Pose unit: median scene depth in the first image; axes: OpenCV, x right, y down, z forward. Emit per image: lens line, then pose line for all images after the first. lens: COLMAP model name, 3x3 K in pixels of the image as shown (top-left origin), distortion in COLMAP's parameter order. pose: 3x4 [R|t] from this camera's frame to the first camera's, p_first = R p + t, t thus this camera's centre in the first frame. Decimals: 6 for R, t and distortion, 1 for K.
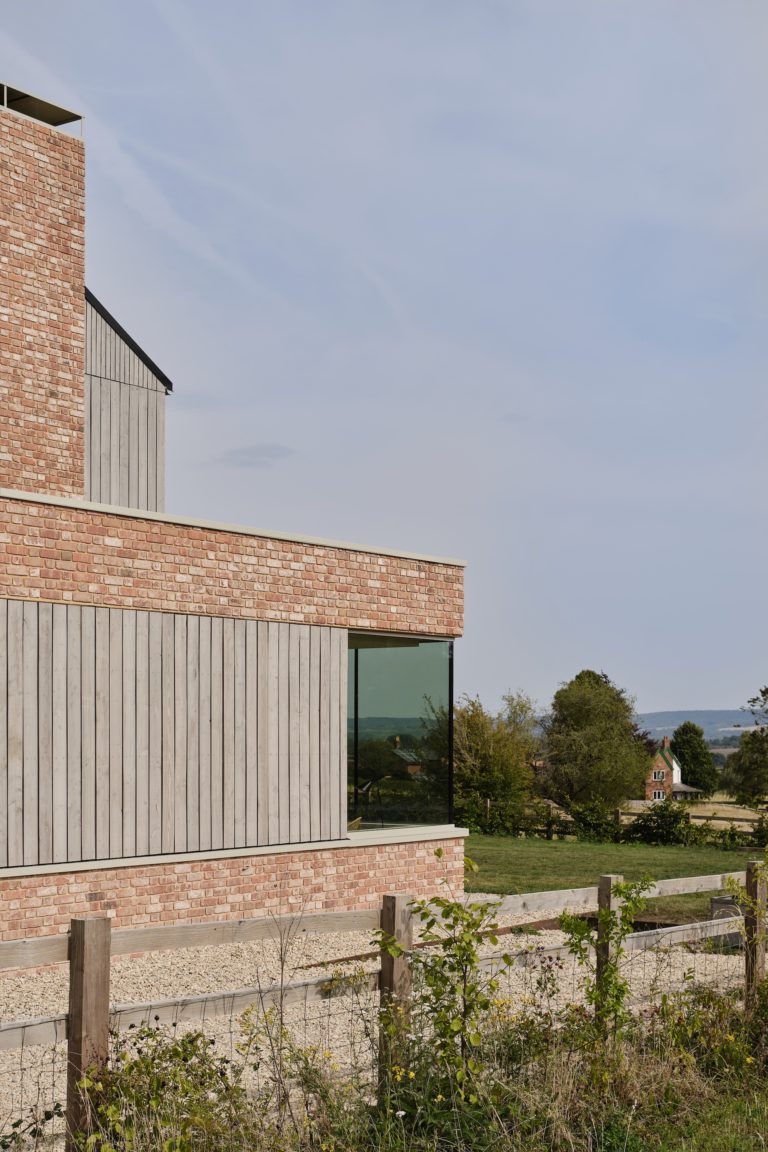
lens RADIAL K [[1941.1, 0, 384.0], [0, 1941.1, 576.0], [0, 0, 1]] dist [-0.041430, -0.035032]
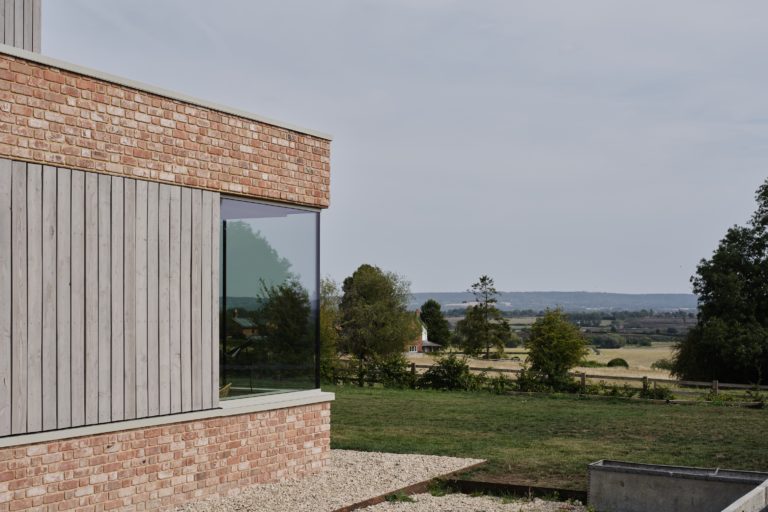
lens RADIAL K [[1294.1, 0, 383.3], [0, 1294.1, 272.9], [0, 0, 1]] dist [-0.041430, -0.035032]
pose [[0.992578, 0.002888, 0.121574, -0.016071], [-0.009478, 0.998514, 0.053663, 0.031806], [-0.121239, -0.054417, 0.991131, 0.345286]]
